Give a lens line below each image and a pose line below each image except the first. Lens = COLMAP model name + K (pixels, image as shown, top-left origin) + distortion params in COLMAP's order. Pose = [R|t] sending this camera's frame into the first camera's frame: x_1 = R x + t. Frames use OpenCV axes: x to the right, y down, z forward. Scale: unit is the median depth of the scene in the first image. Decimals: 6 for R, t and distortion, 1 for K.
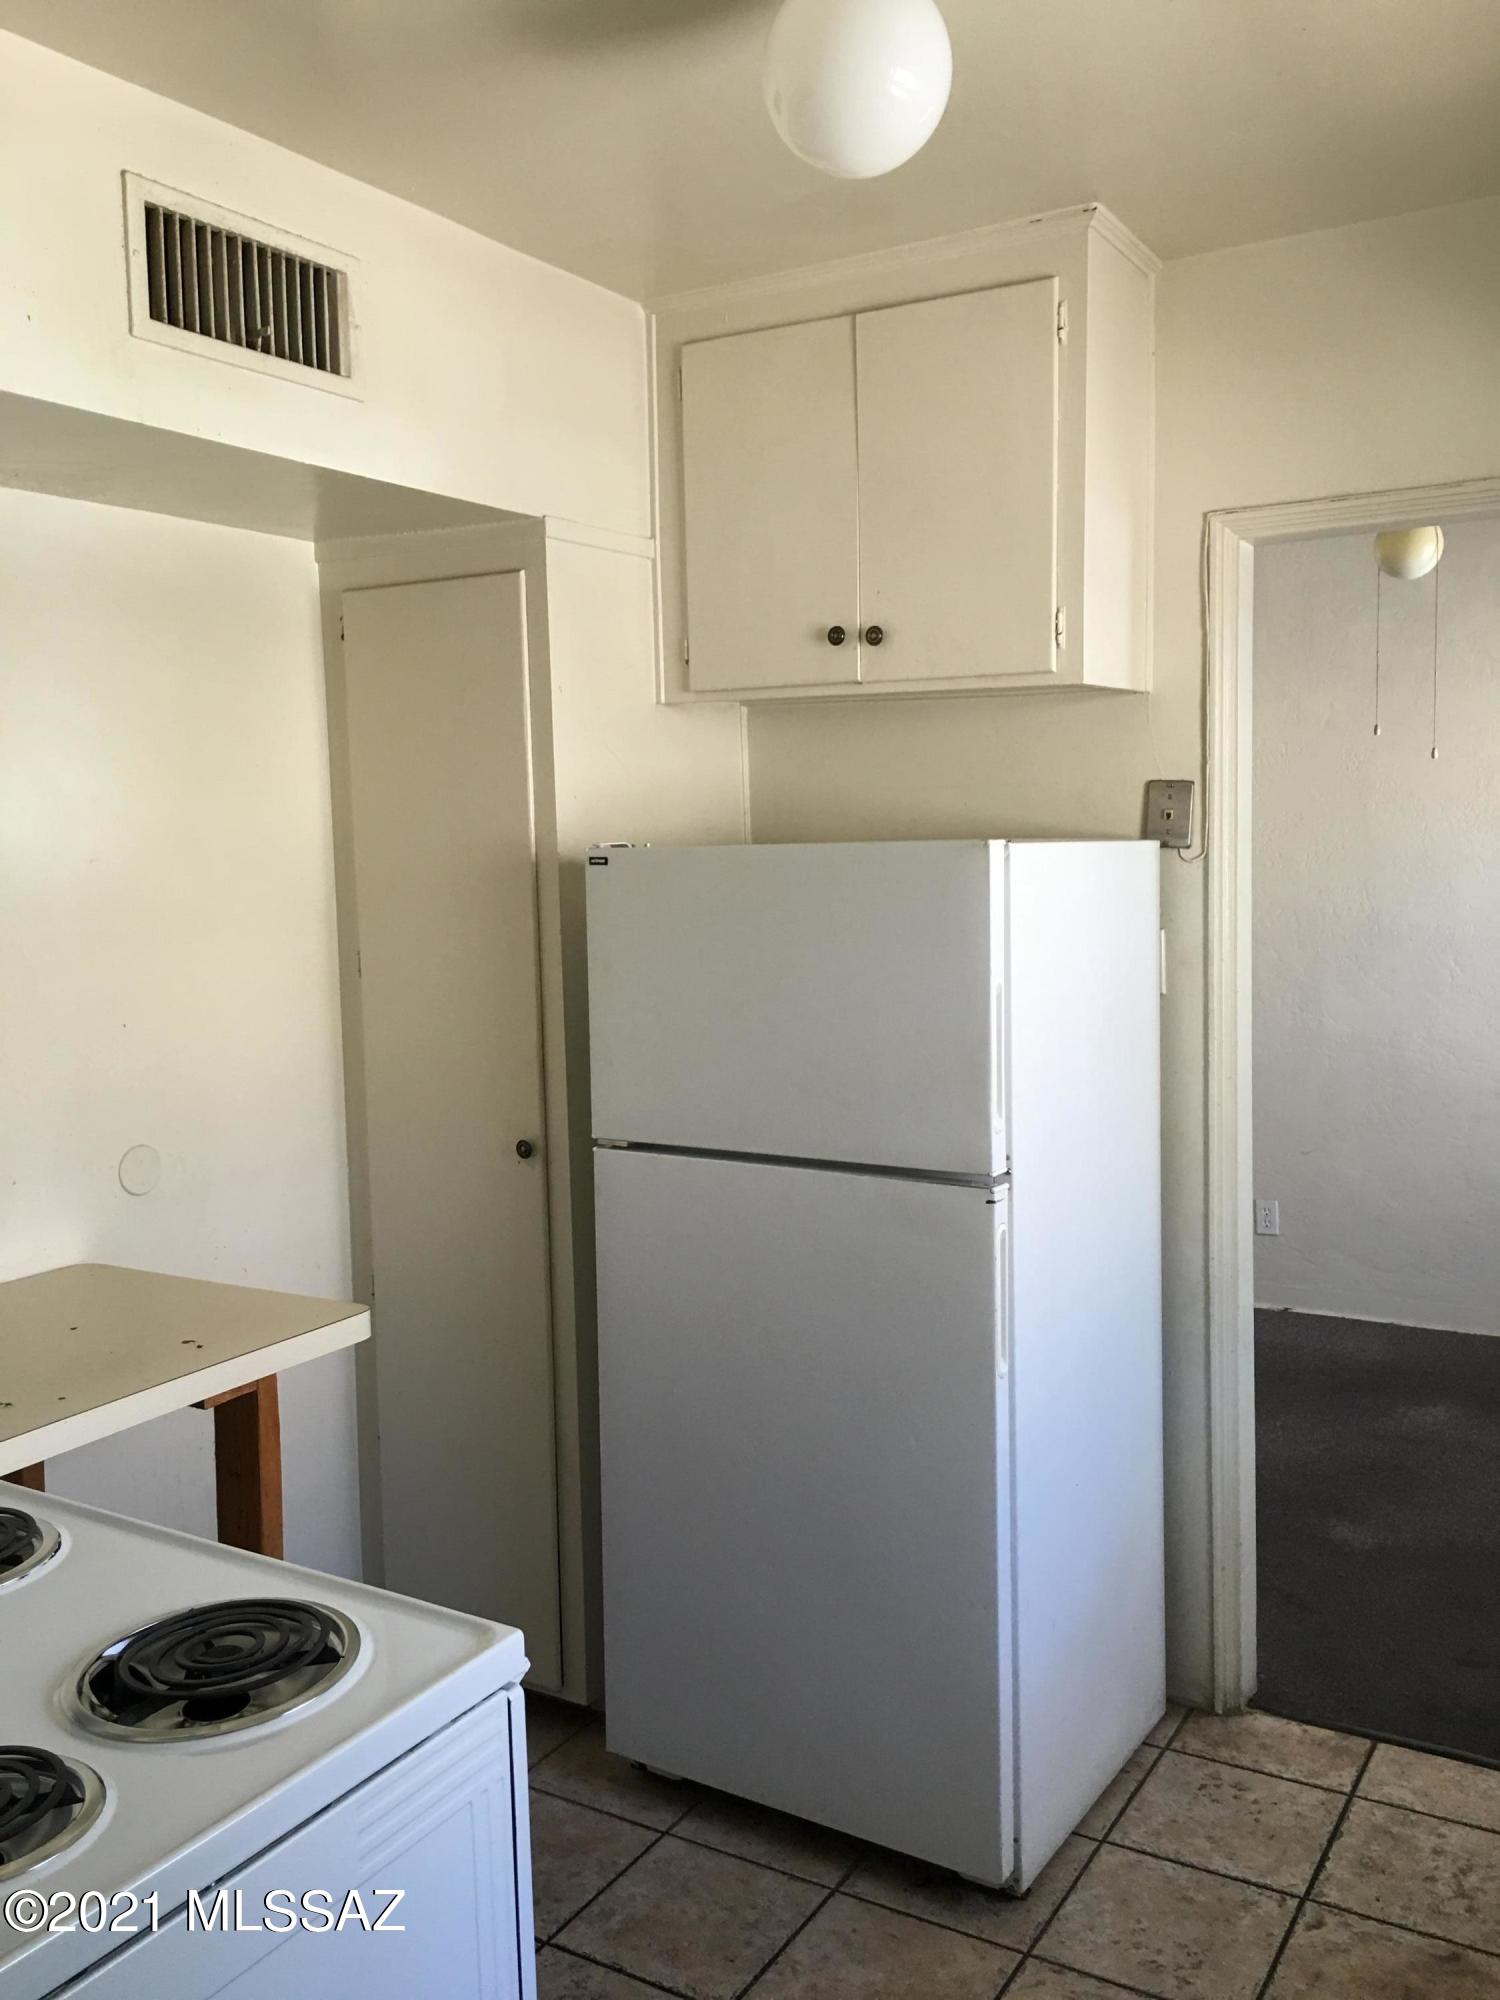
lens RADIAL K [[1739.9, 0, 753.3], [0, 1739.9, 994.3], [0, 0, 1]] dist [0.093081, -0.083669]
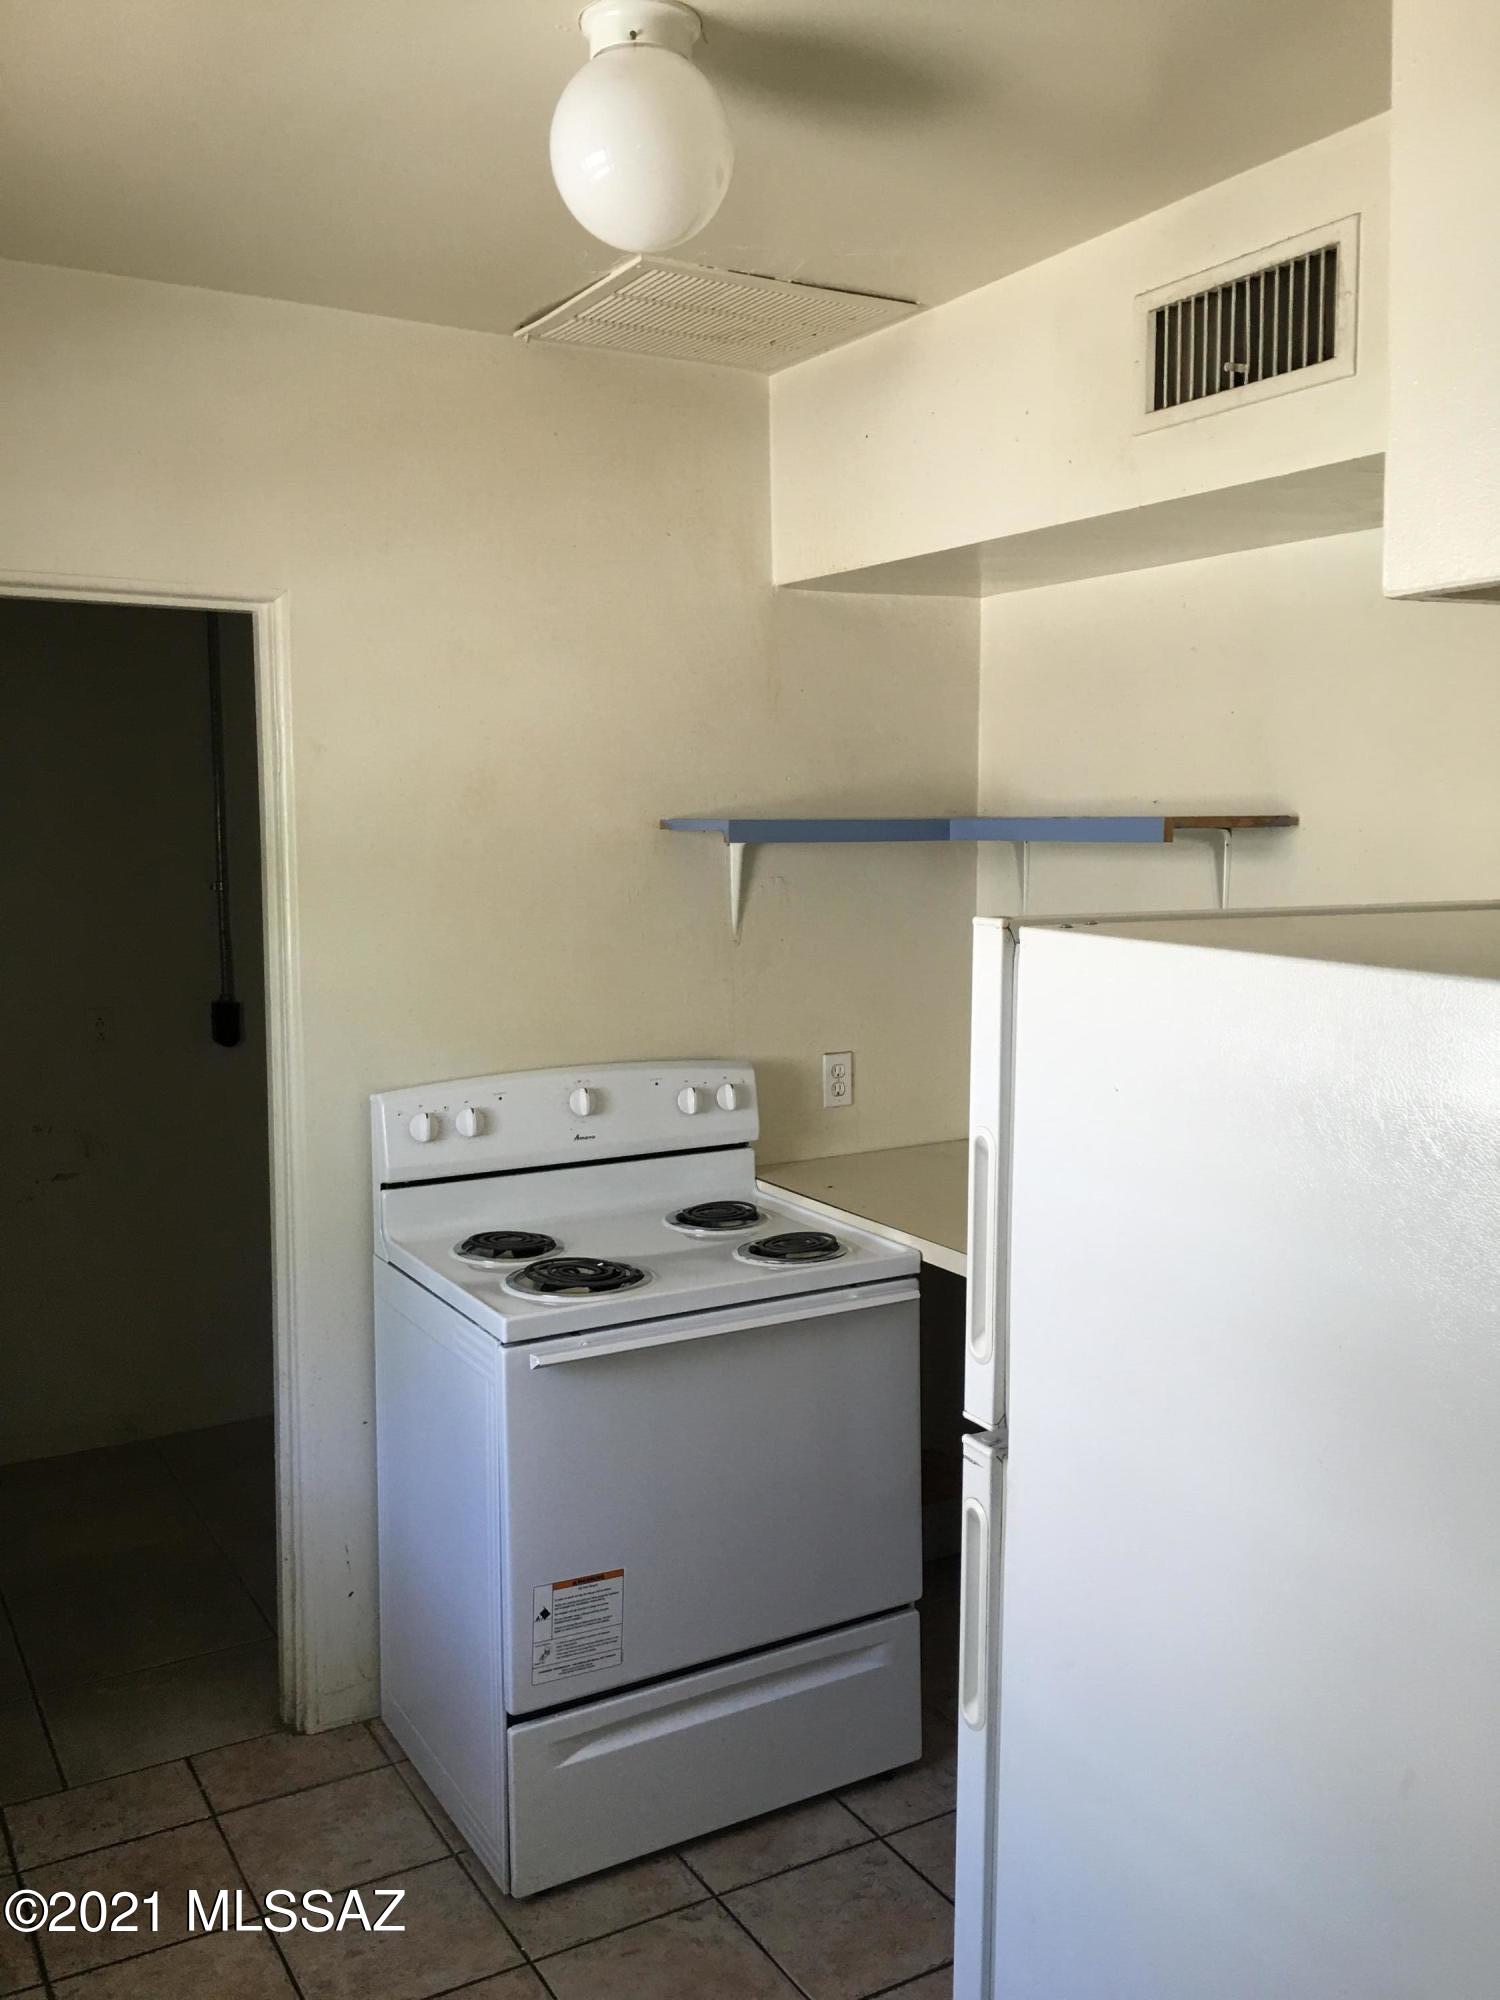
lens RADIAL K [[1739.9, 0, 750.2], [0, 1739.9, 999.1], [0, 0, 1]] dist [0.093081, -0.083669]
pose [[-0.481316, 0.112502, -0.869298, 0.785377], [-0.075215, 0.982771, 0.168833, -0.168527], [0.873314, 0.146646, -0.464561, 1.287328]]
